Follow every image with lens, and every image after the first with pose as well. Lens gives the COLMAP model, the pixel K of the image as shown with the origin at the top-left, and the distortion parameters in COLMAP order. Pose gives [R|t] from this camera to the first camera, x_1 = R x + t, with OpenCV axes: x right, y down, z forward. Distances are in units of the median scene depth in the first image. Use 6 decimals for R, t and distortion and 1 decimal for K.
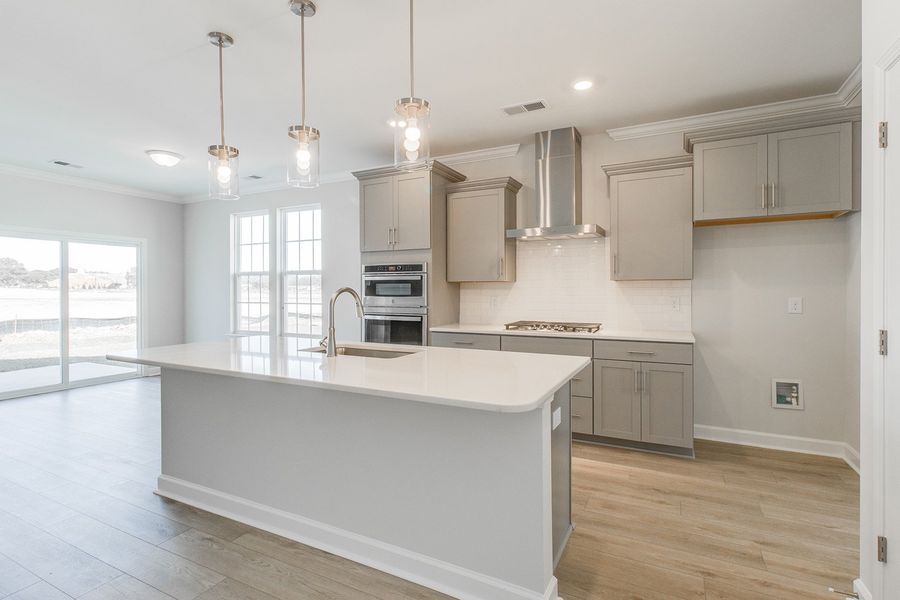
lens RADIAL K [[416.5, 0, 450.4], [0, 416.5, 290.2], [0, 0, 1]] dist [-0.002829, 0.002484]
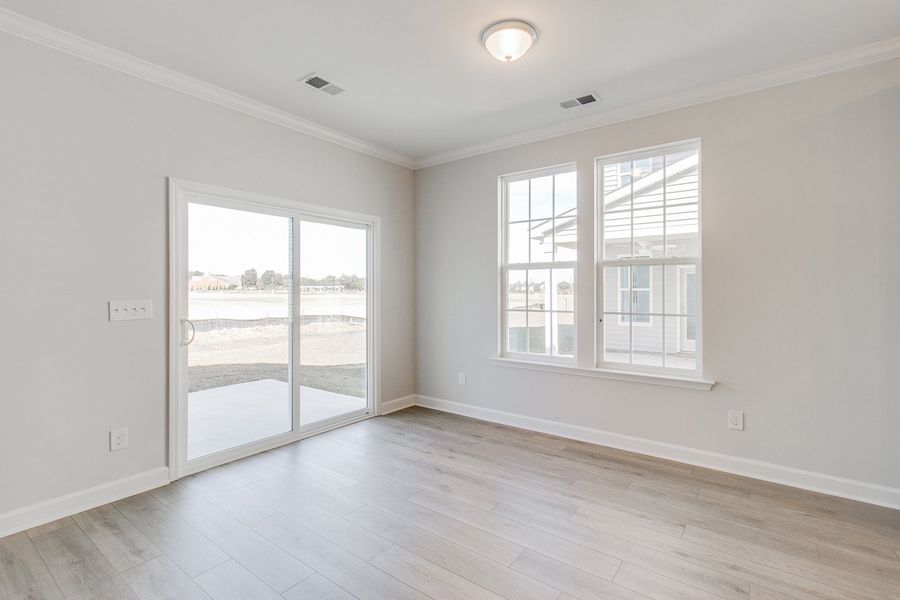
lens RADIAL K [[416.5, 0, 444.3], [0, 416.5, 290.7], [0, 0, 1]] dist [-0.002829, 0.002484]
pose [[0.980016, 0.003701, -0.198883, -0.474477], [-0.004489, 0.999984, -0.003510, 0.000822], [0.198866, 0.004332, 0.980017, 0.334092]]
